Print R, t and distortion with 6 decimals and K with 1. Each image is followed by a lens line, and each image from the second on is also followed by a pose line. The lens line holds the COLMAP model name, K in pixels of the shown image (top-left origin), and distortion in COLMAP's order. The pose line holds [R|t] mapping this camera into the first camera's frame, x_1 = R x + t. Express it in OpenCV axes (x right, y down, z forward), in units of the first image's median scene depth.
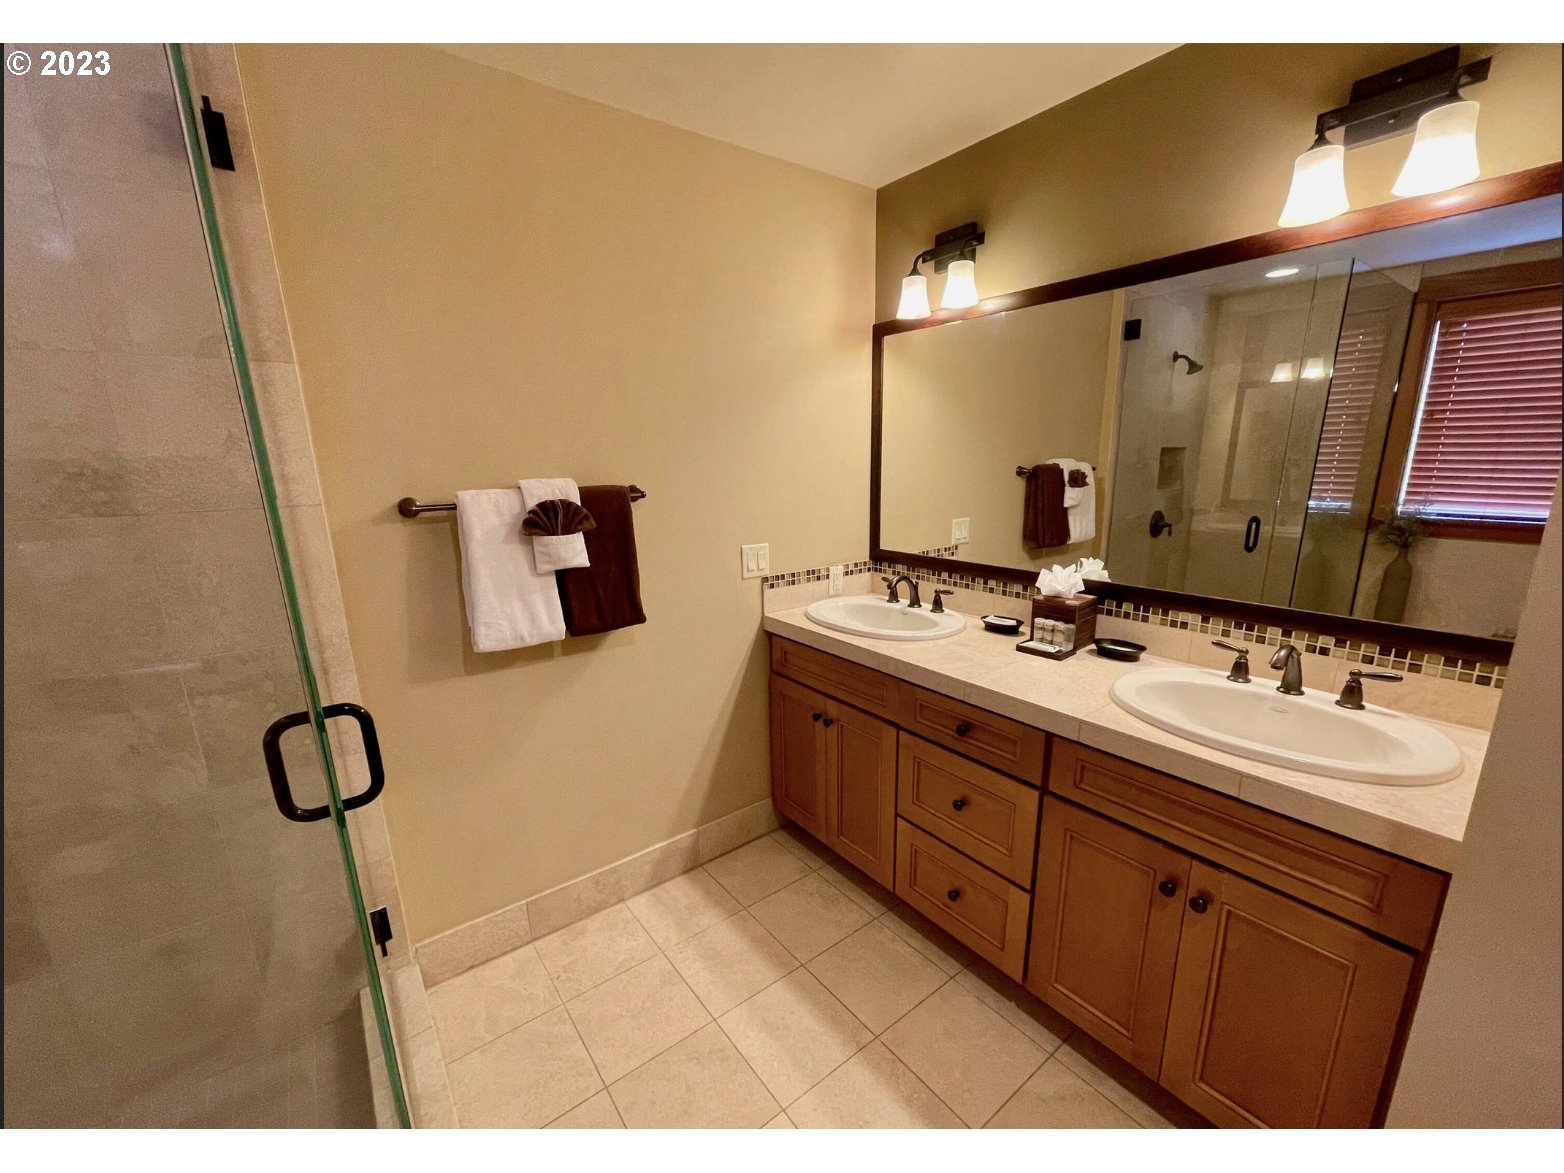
lens RADIAL K [[634.1, 0, 773.2], [0, 634.1, 613.4], [0, 0, 1]] dist [0.002000, -0.001640]
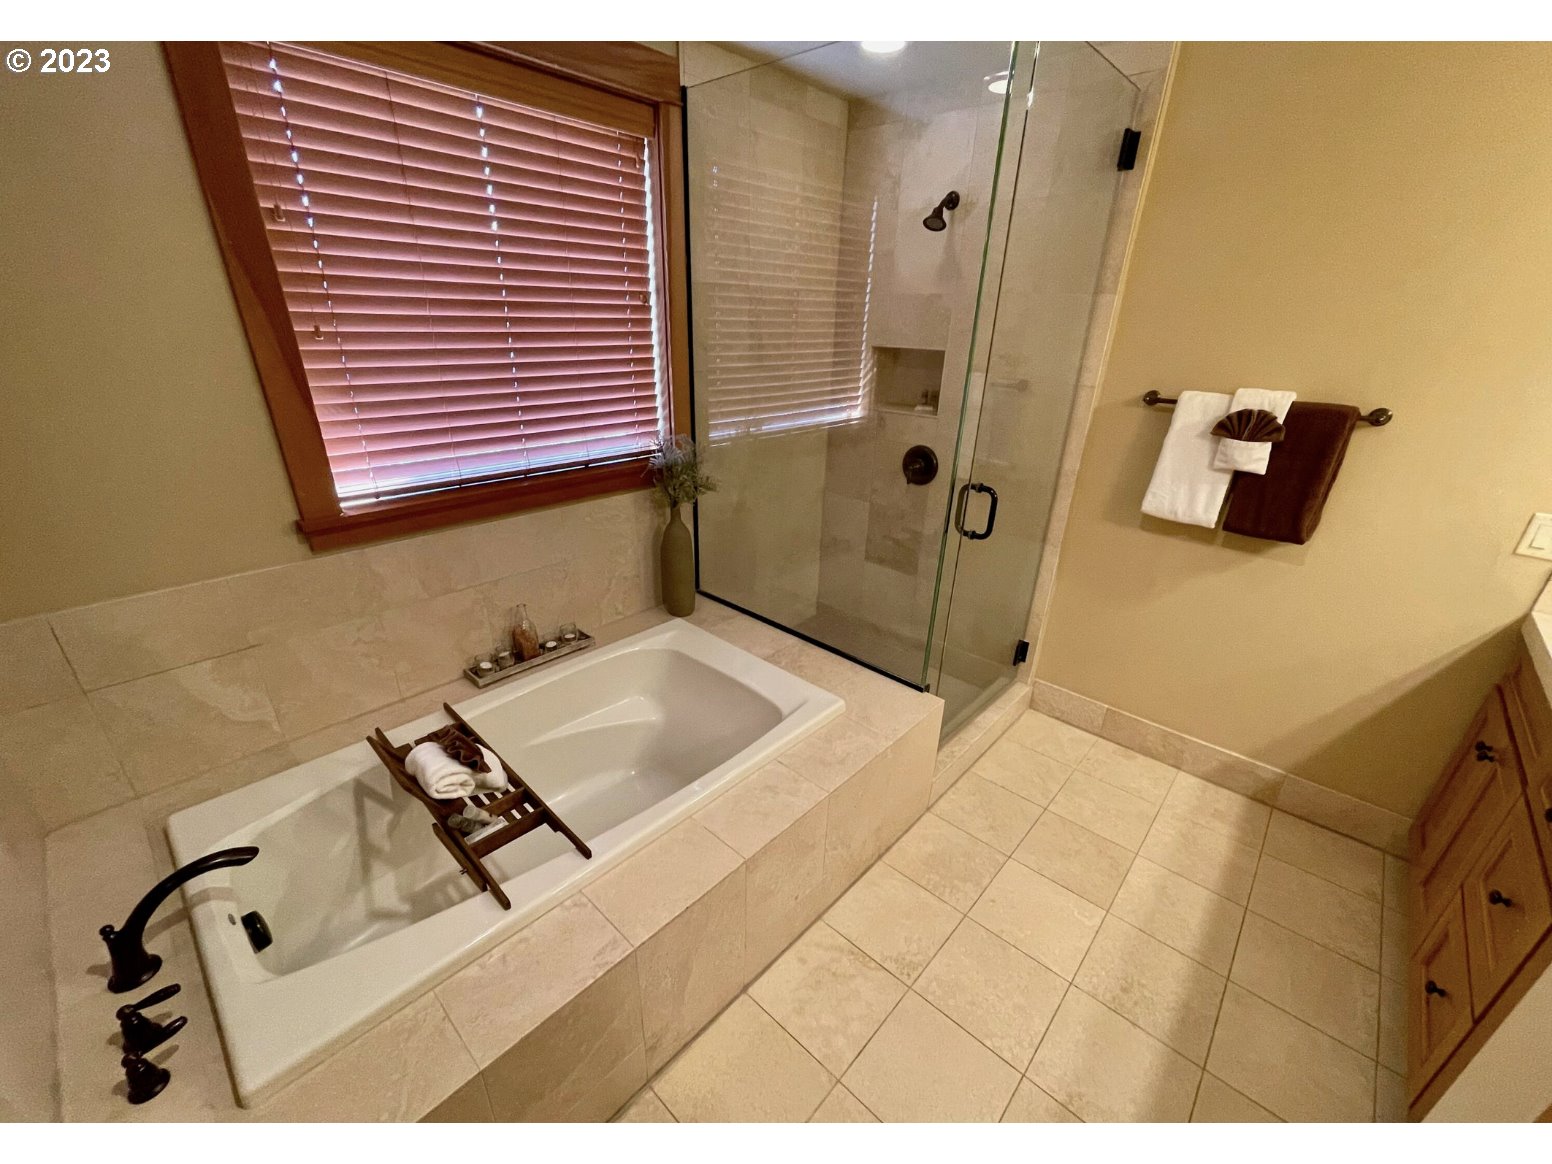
lens RADIAL K [[629.3, 0, 781.0], [0, 629.3, 594.2], [0, 0, 1]] dist [0.002000, -0.001640]
pose [[0.200491, 0.426146, -0.882158, 0.612525], [-0.278601, 0.888065, 0.365681, -0.056863], [0.939247, 0.172455, 0.296774, -0.091449]]
